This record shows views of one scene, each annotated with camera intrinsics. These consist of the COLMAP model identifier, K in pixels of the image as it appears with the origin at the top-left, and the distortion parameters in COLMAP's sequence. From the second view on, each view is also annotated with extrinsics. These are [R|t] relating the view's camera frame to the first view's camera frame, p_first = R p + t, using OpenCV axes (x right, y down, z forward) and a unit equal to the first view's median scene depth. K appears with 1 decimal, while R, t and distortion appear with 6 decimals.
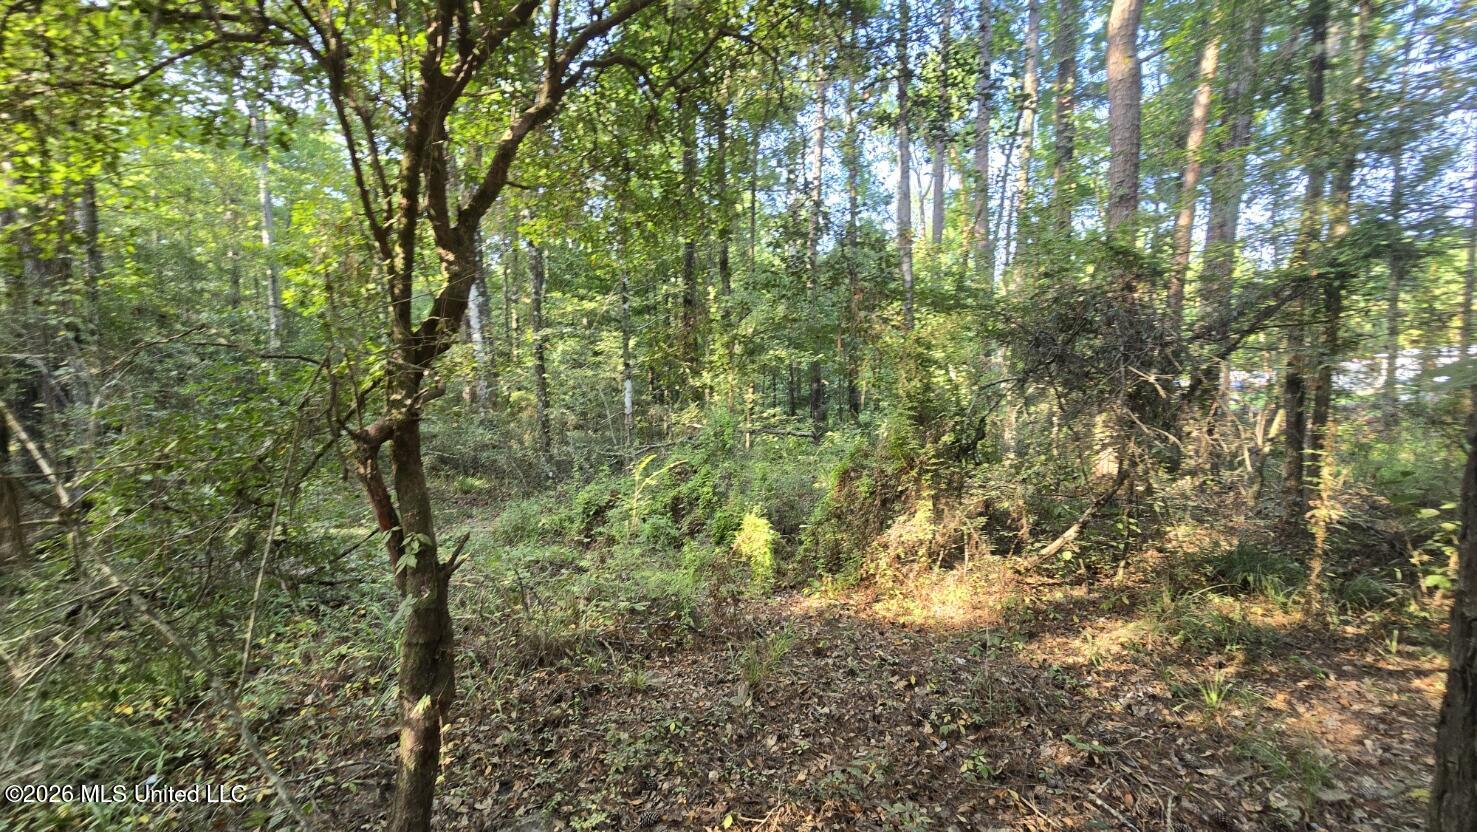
lens RADIAL K [[600.2, 0, 732.7], [0, 600.2, 431.8], [0, 0, 1]] dist [0.002881, 0.000136]
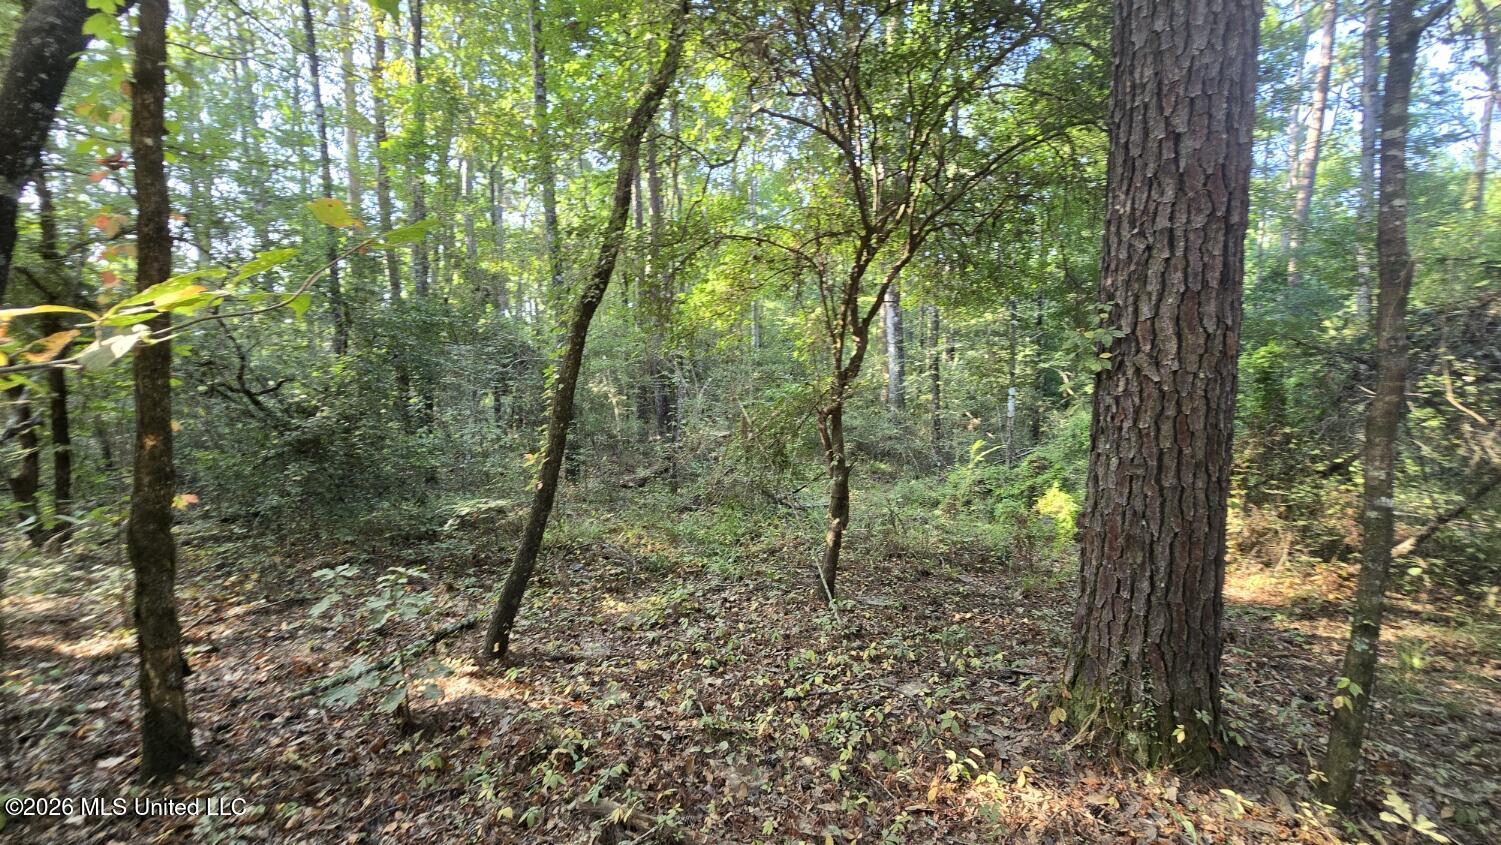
lens RADIAL K [[609.9, 0, 747.2], [0, 609.9, 424.0], [0, 0, 1]] dist [0.002881, 0.000136]
pose [[0.799992, 0.049355, -0.597977, 0.625788], [-0.060464, 0.998169, 0.001495, 0.063626], [0.596956, 0.034960, 0.801512, -1.159821]]
